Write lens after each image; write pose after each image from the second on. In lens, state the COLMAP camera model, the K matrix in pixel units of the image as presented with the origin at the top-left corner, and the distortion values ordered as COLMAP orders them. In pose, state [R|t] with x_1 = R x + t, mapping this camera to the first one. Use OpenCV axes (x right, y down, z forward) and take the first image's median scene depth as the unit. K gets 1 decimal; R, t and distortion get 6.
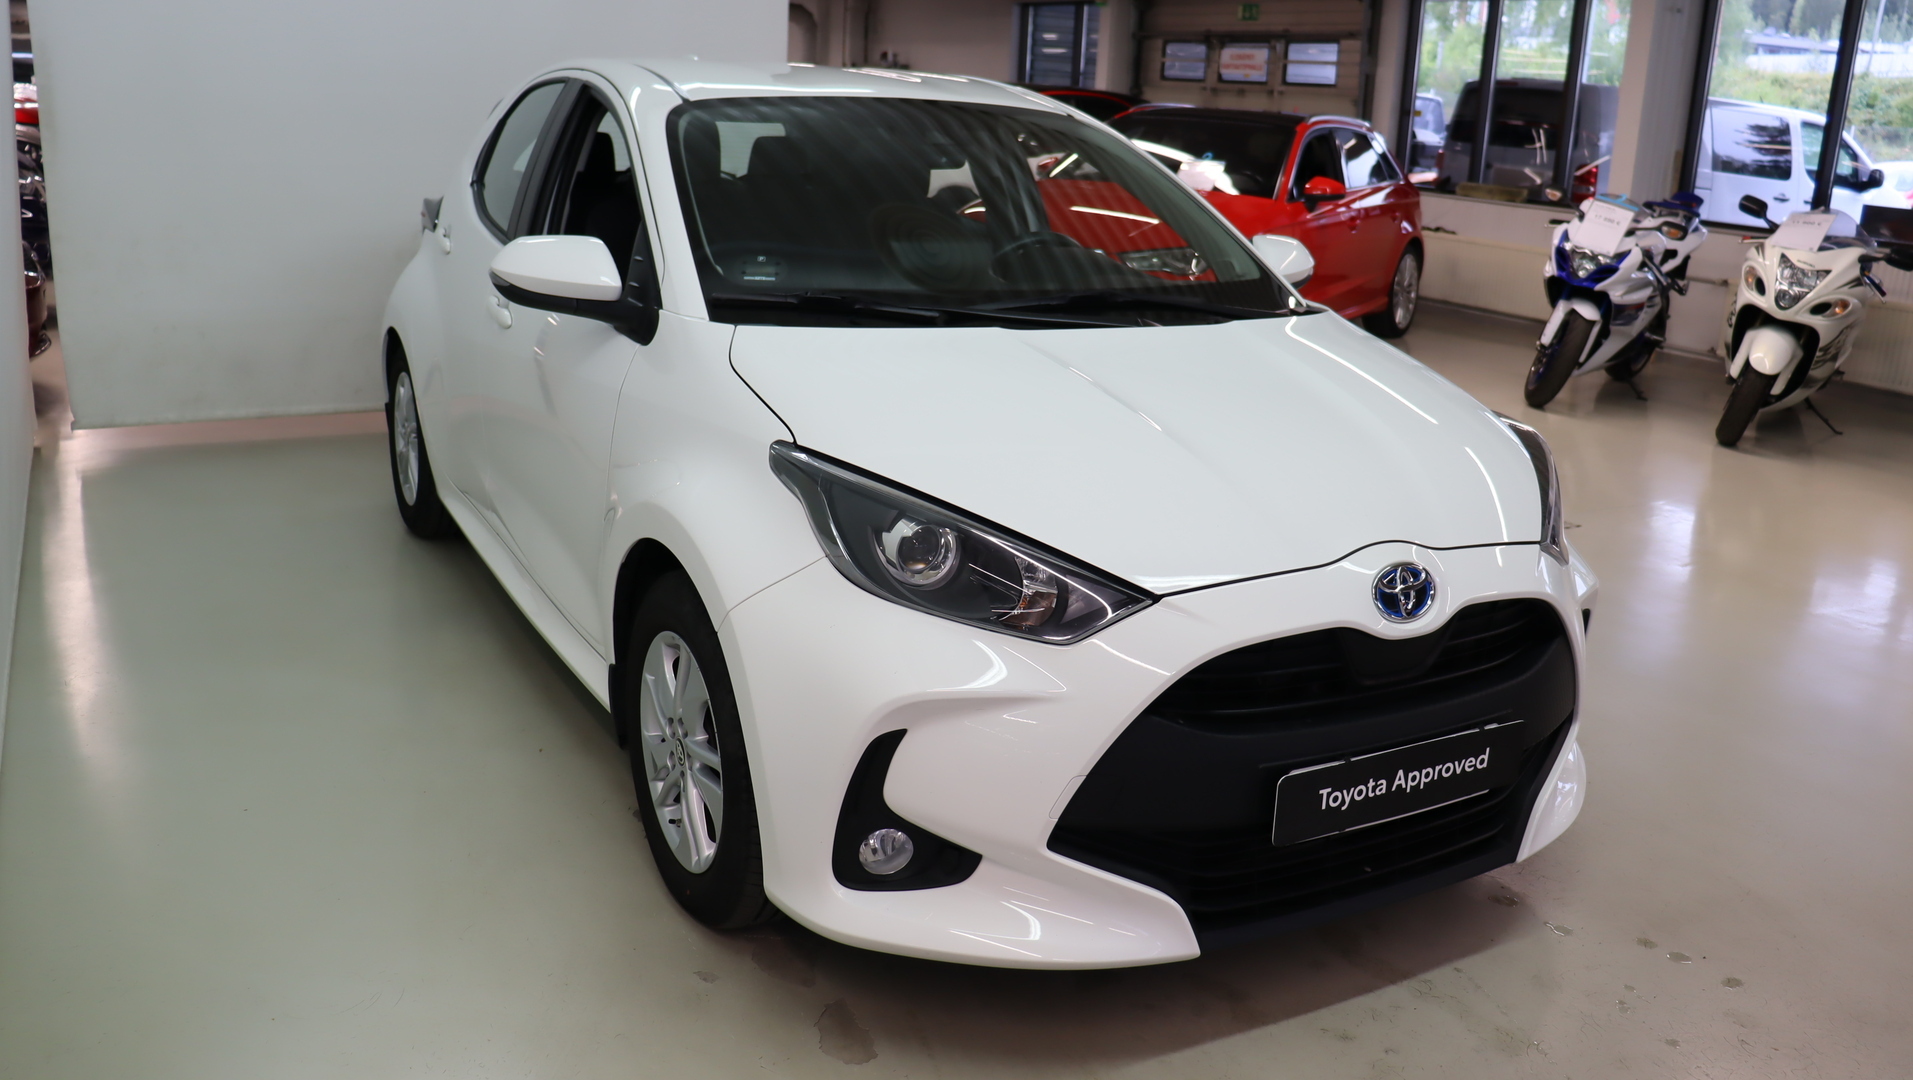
lens RADIAL K [[1825.1, 0, 966.5], [0, 1825.1, 546.4], [0, 0, 1]] dist [-0.057649, 0.000000]
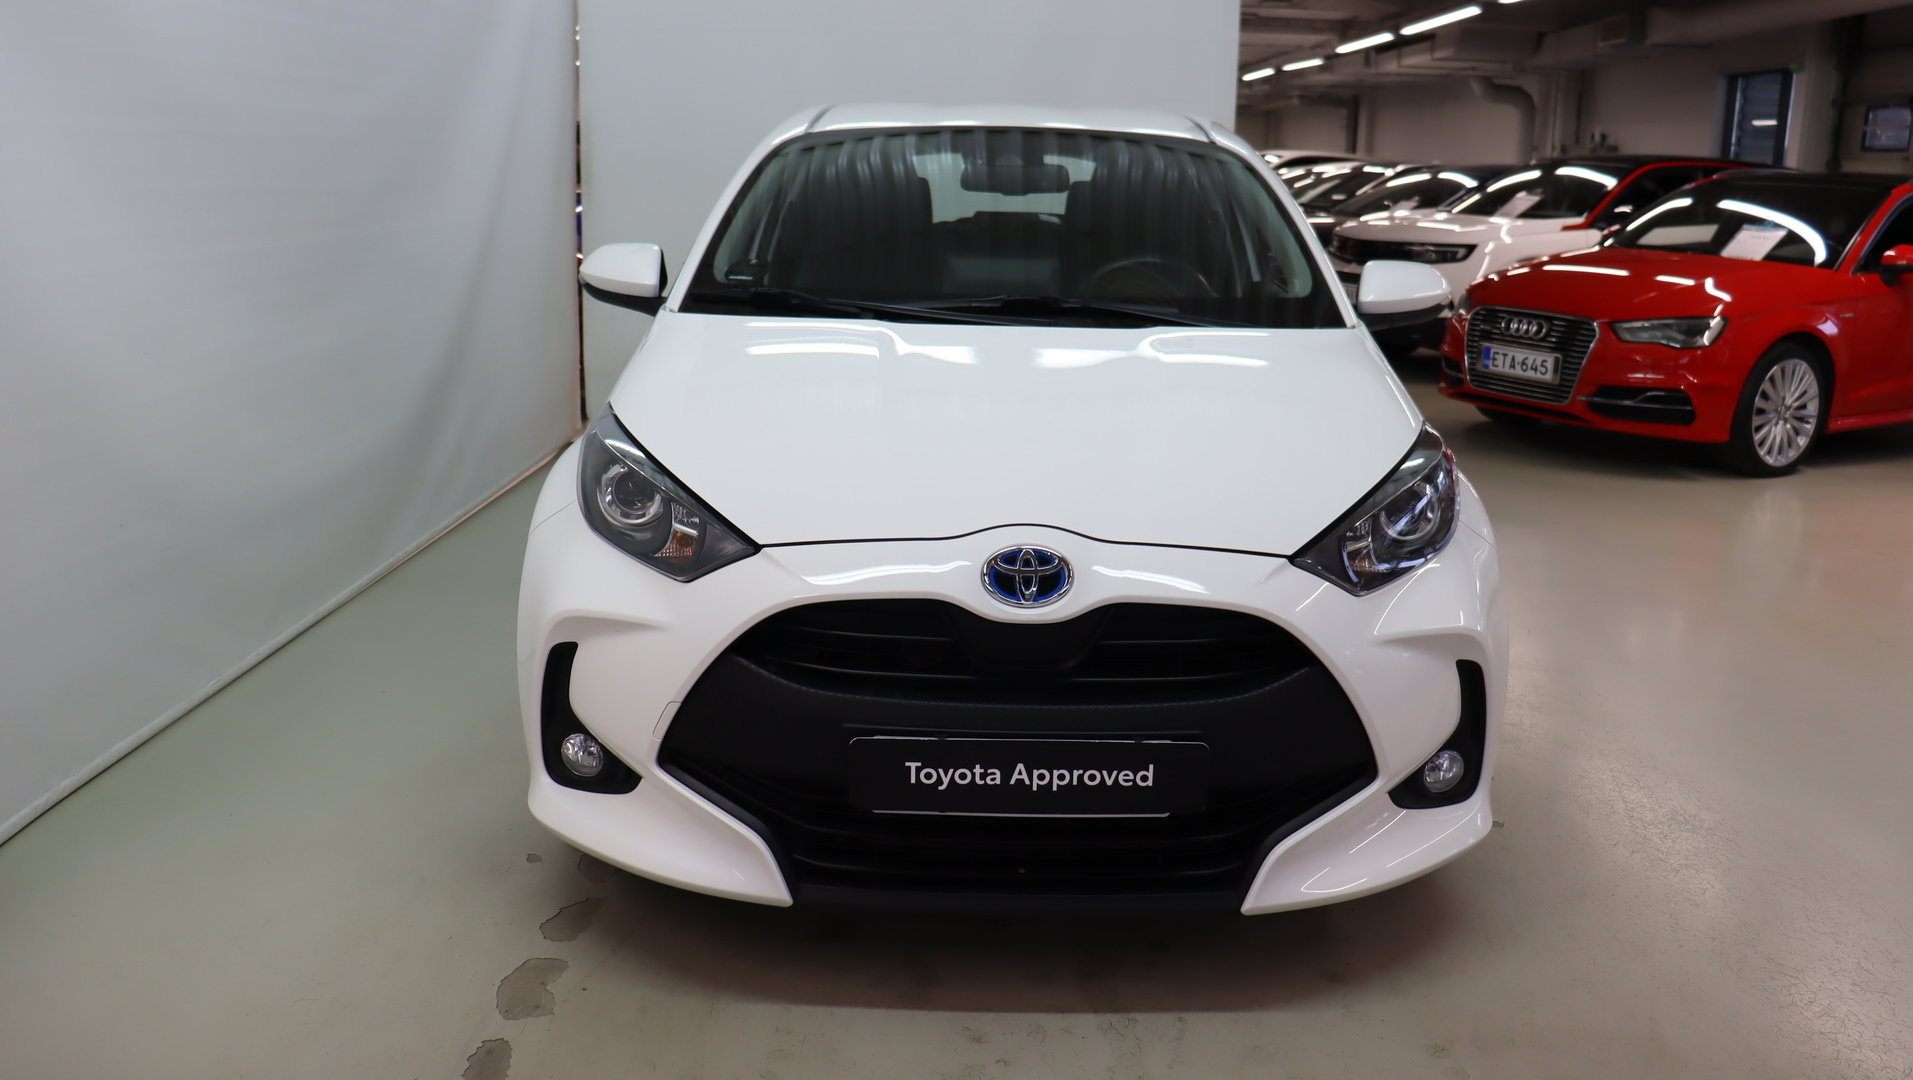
lens RADIAL K [[1825.1, 0, 972.2], [0, 1825.1, 537.4], [0, 0, 1]] dist [-0.057649, 0.000000]
pose [[0.829384, 0.083226, -0.552445, 0.734926], [-0.123565, 0.991679, -0.036111, 0.042132], [0.544842, 0.098212, 0.832767, 0.171265]]
